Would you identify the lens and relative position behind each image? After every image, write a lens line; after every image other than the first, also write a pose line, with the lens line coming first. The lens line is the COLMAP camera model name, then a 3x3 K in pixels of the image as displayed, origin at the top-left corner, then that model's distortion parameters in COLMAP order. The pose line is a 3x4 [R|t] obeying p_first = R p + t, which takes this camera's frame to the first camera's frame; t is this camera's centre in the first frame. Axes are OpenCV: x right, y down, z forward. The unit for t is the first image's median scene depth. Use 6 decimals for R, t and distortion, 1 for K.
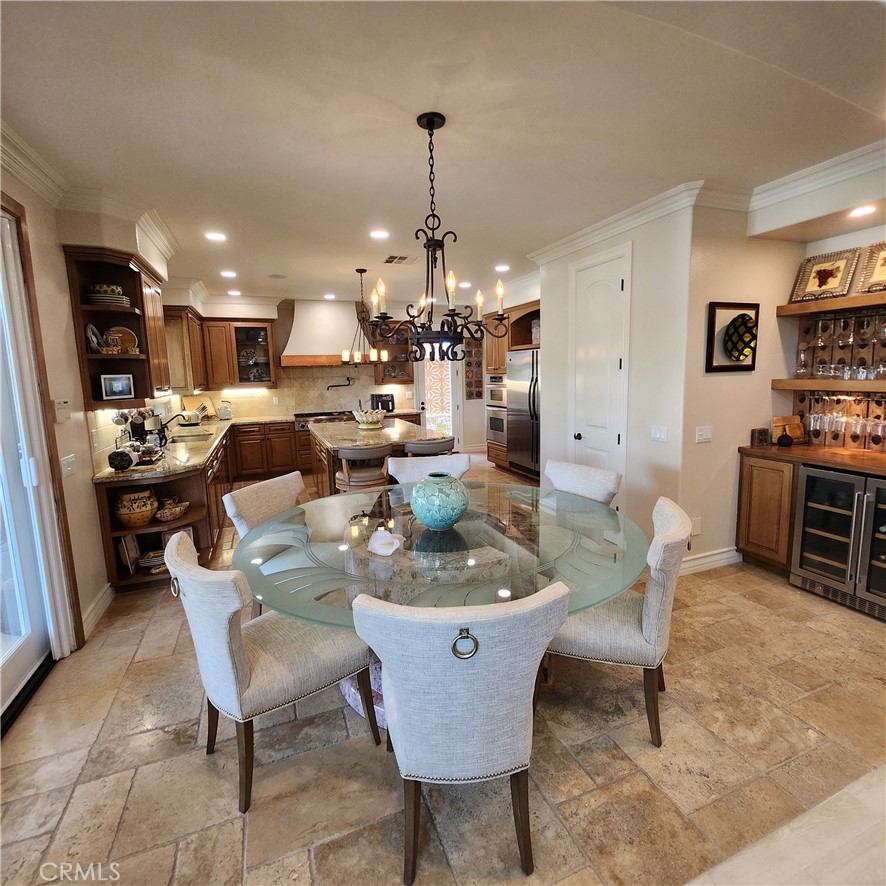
lens RADIAL K [[464.2, 0, 449.0], [0, 464.2, 433.3], [0, 0, 1]] dist [-0.001448, 0.000108]
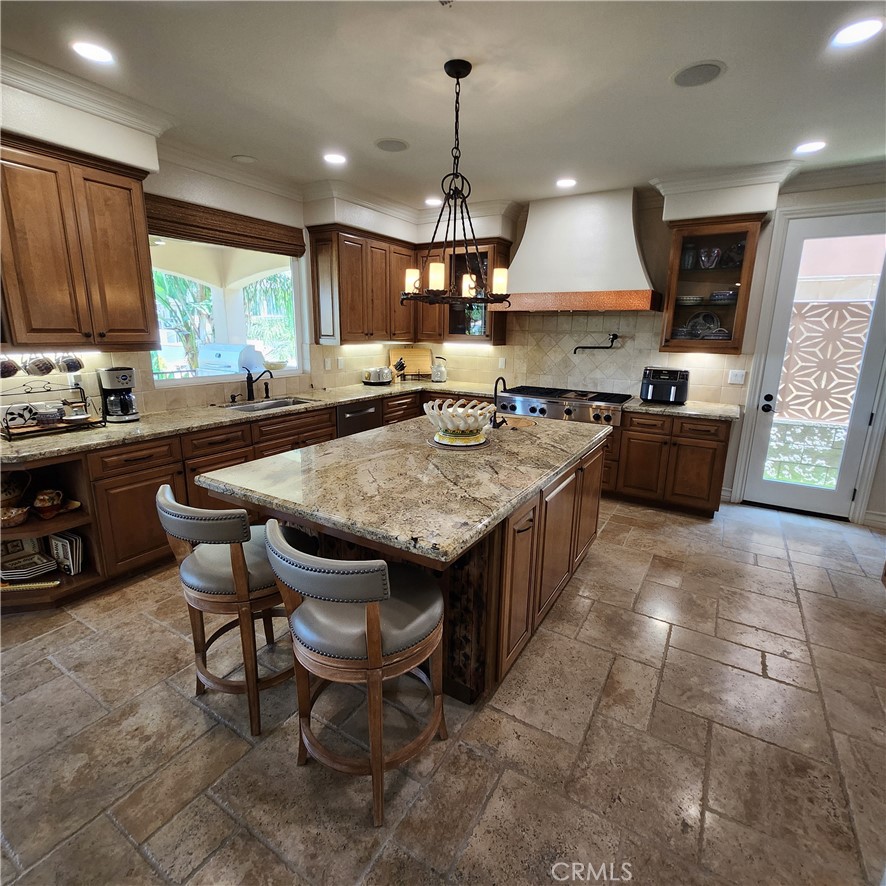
lens RADIAL K [[464.2, 0, 449.0], [0, 464.2, 433.3], [0, 0, 1]] dist [-0.001448, 0.000108]
pose [[0.600959, 0.210121, -0.771166, 0.156063], [-0.136957, 0.977628, 0.159647, -0.079157], [0.787459, 0.009675, 0.616291, 0.600916]]
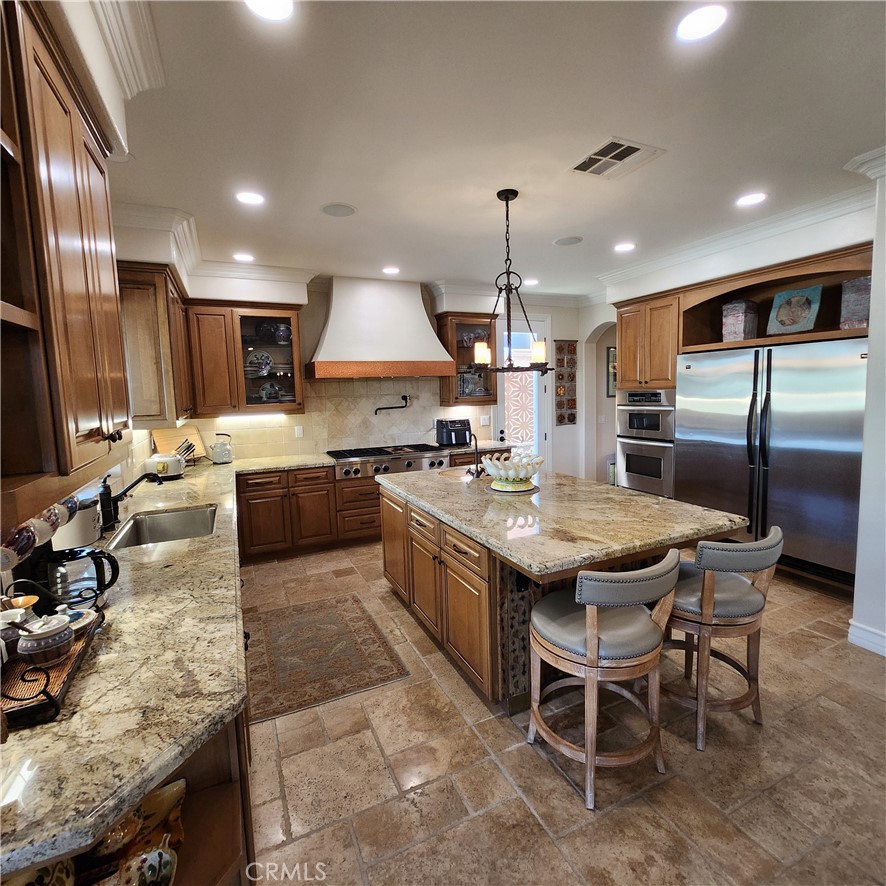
lens RADIAL K [[464.2, 0, 449.0], [0, 464.2, 433.3], [0, 0, 1]] dist [-0.001448, 0.000108]
pose [[0.998374, -0.008257, 0.056402, -0.232883], [0.010407, 0.999226, -0.037942, -0.047707], [-0.056045, 0.038468, 0.997687, 0.392814]]
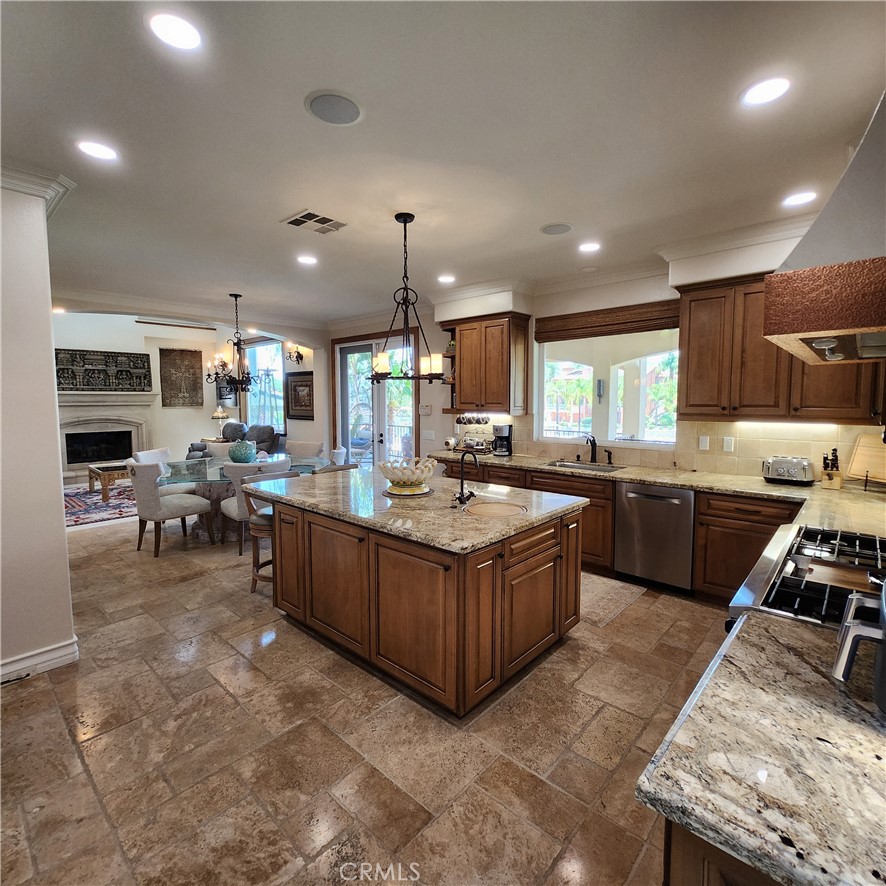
lens RADIAL K [[464.2, 0, 449.0], [0, 464.2, 433.3], [0, 0, 1]] dist [-0.001448, 0.000108]
pose [[-0.895631, 0.059365, -0.440819, 0.025561], [-0.035480, 0.978361, 0.203842, -0.168054], [0.443381, 0.198208, -0.874143, 1.279567]]
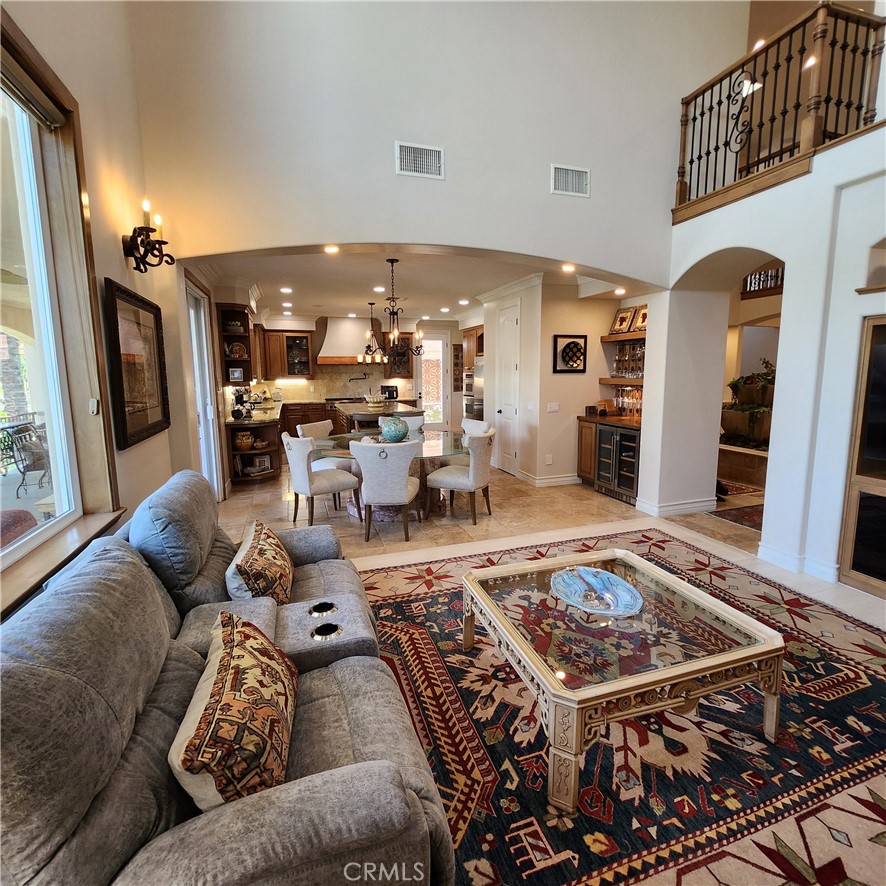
lens RADIAL K [[464.2, 0, 449.0], [0, 464.2, 433.3], [0, 0, 1]] dist [-0.001448, 0.000108]
pose [[0.998416, 0.025526, -0.050130, 0.127176], [-0.025353, 0.999670, 0.004085, 0.055531], [0.050218, -0.002807, 0.998734, -0.432402]]
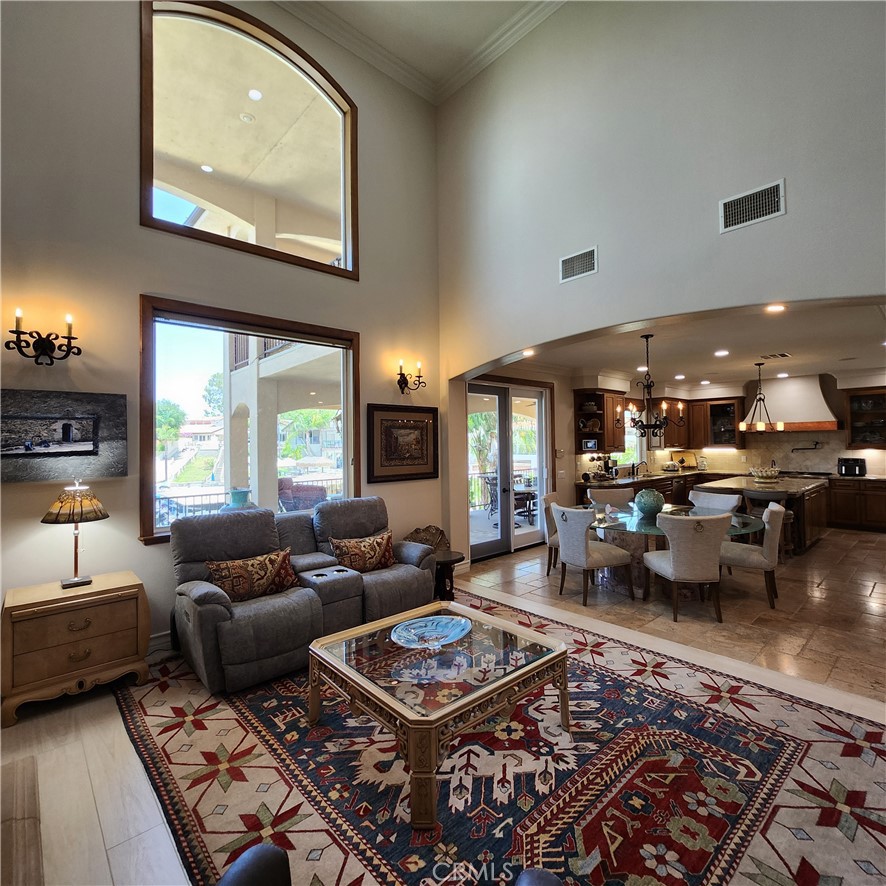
lens RADIAL K [[464.2, 0, 449.0], [0, 464.2, 433.3], [0, 0, 1]] dist [-0.001448, 0.000108]
pose [[0.357927, 0.003031, -0.933745, 0.609338], [-0.119335, 0.991943, -0.042525, 0.012262], [0.926092, 0.126649, 0.355405, -0.239435]]
